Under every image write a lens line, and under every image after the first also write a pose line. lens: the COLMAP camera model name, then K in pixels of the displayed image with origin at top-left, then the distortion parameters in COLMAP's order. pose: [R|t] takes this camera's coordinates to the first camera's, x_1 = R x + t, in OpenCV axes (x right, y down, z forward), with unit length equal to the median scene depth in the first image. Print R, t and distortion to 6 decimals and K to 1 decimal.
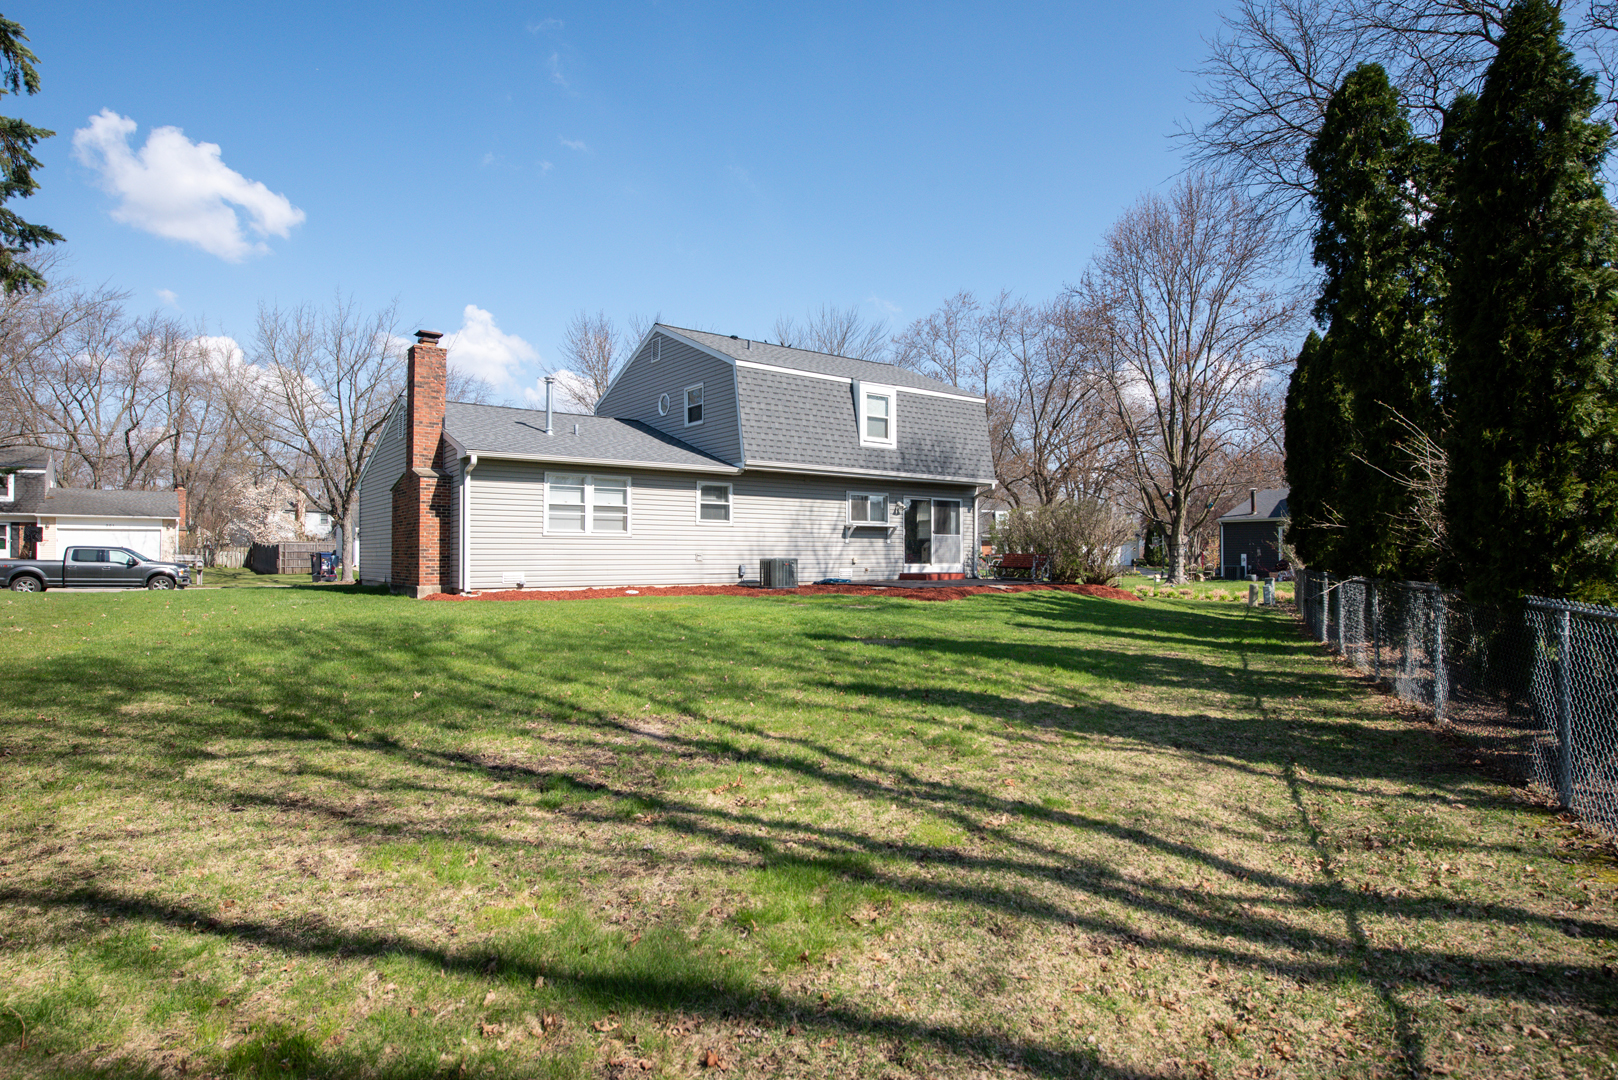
lens RADIAL K [[923.6, 0, 804.4], [0, 923.6, 536.8], [0, 0, 1]] dist [-0.001335, -0.001925]
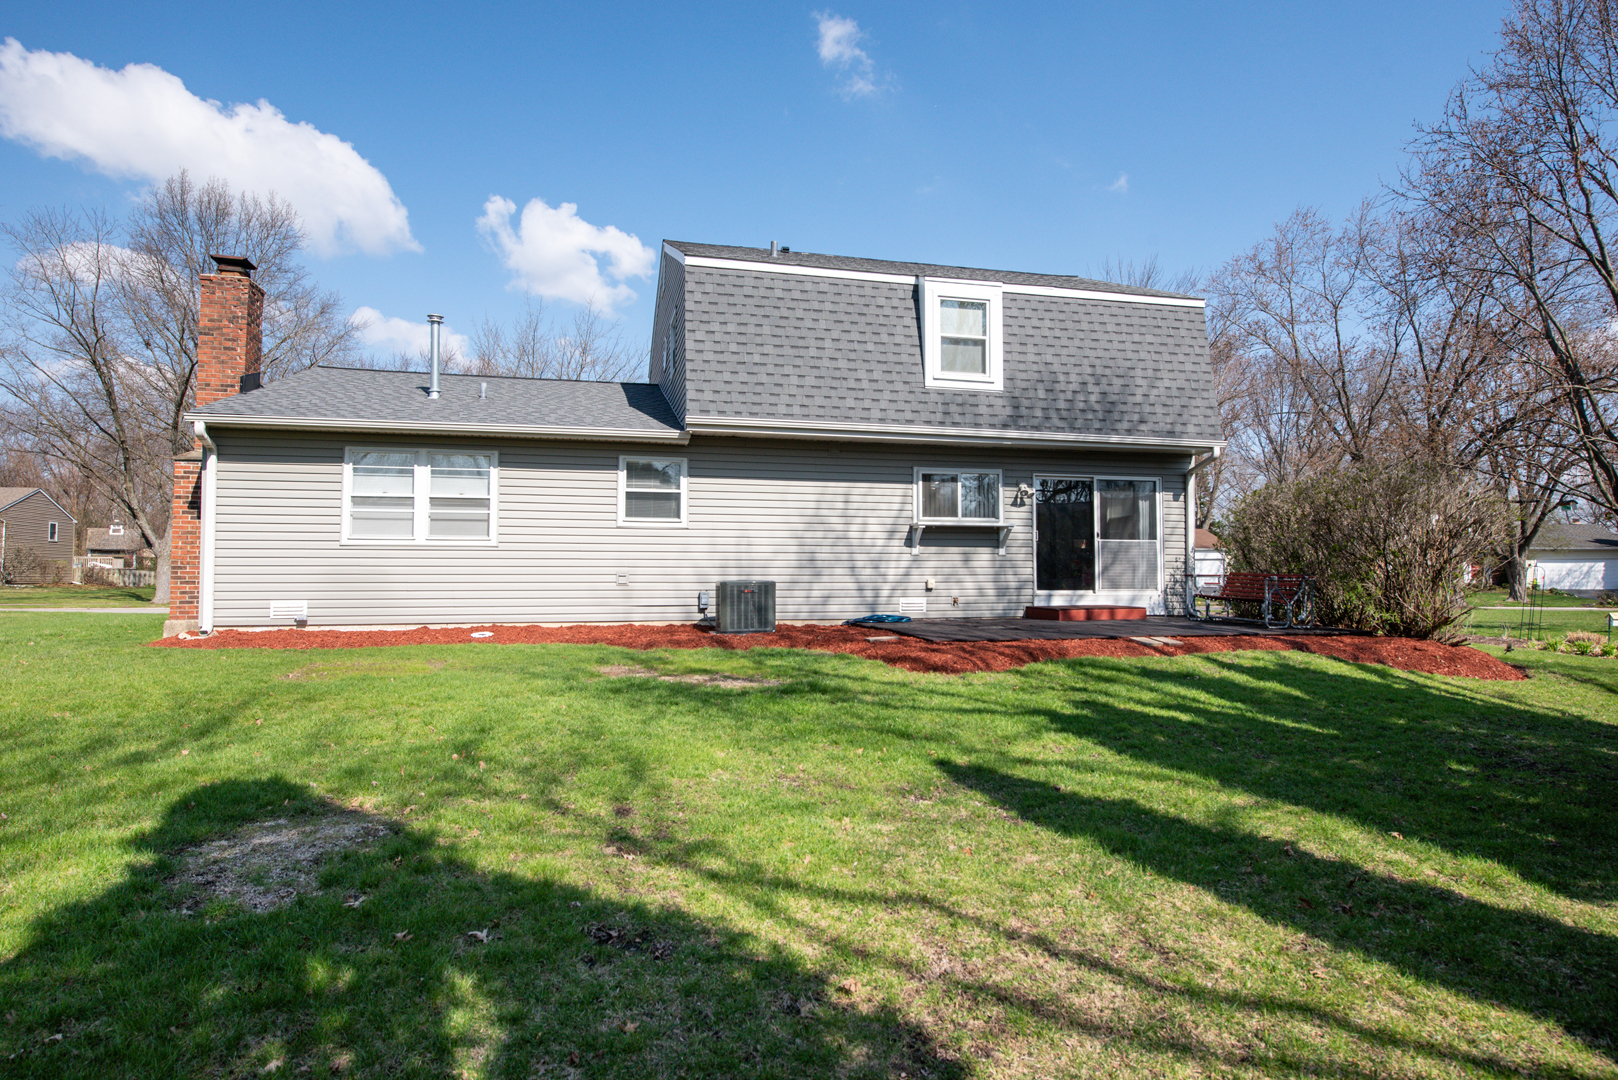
lens RADIAL K [[923.6, 0, 822.3], [0, 923.6, 546.3], [0, 0, 1]] dist [-0.001335, -0.001925]
pose [[0.918762, -0.019410, -0.394334, 0.224935], [0.010414, 0.999635, -0.024941, 0.015343], [0.394674, 0.018808, 0.918629, 0.434641]]
